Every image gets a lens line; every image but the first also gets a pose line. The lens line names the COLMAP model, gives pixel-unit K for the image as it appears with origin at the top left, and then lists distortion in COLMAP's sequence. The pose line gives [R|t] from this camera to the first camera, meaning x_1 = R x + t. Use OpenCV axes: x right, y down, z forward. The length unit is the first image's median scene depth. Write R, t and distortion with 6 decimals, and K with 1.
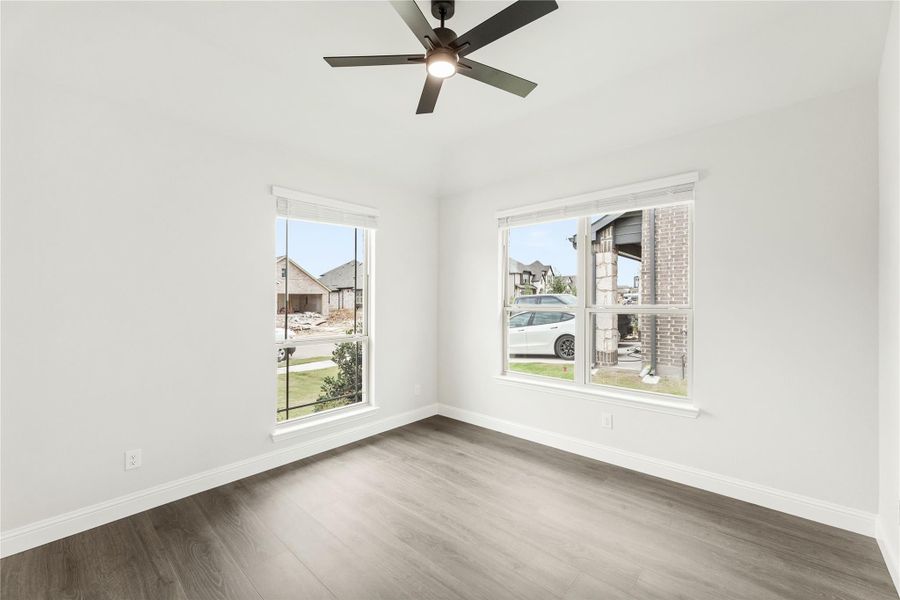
lens RADIAL K [[366.9, 0, 447.6], [0, 366.9, 299.0], [0, 0, 1]] dist [0.003718, 0.001219]
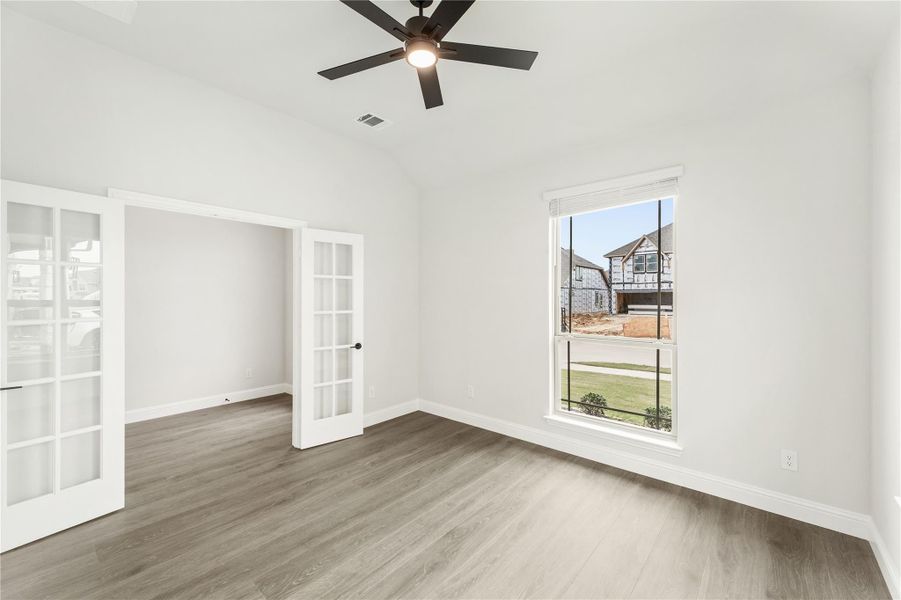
lens RADIAL K [[367.3, 0, 450.5], [0, 367.3, 294.8], [0, 0, 1]] dist [0.003718, 0.001219]
pose [[0.036269, 0.002514, -0.999339, 0.333588], [0.004956, 0.999984, 0.002695, -0.001193], [0.999330, -0.005050, 0.036256, 0.361575]]
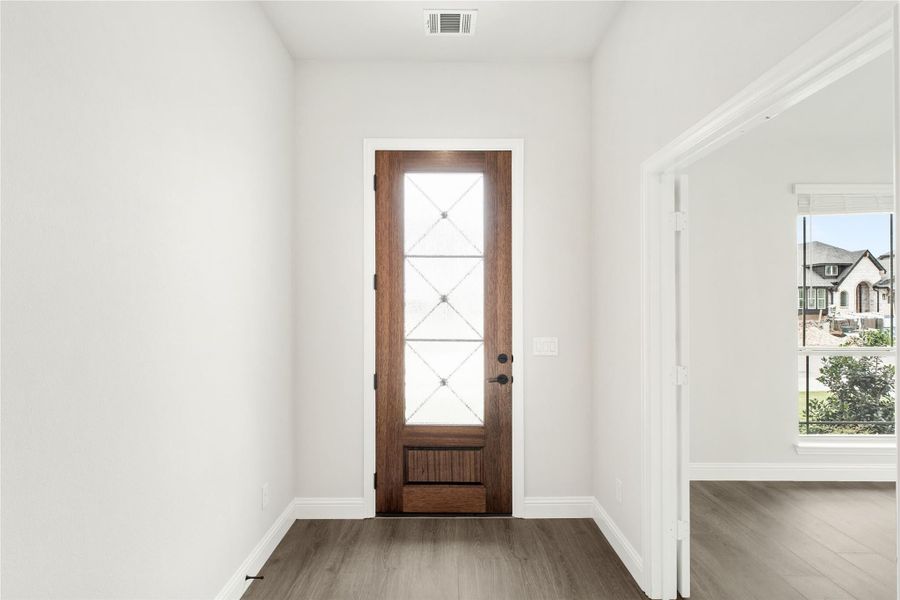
lens RADIAL K [[493.0, 0, 448.0], [0, 493.0, 301.2], [0, 0, 1]] dist [-0.001393, -0.000058]
pose [[0.680924, -0.007583, -0.732315, -0.082114], [0.009204, 0.999956, -0.001797, -0.005602], [0.732297, -0.005517, 0.680964, -0.284342]]
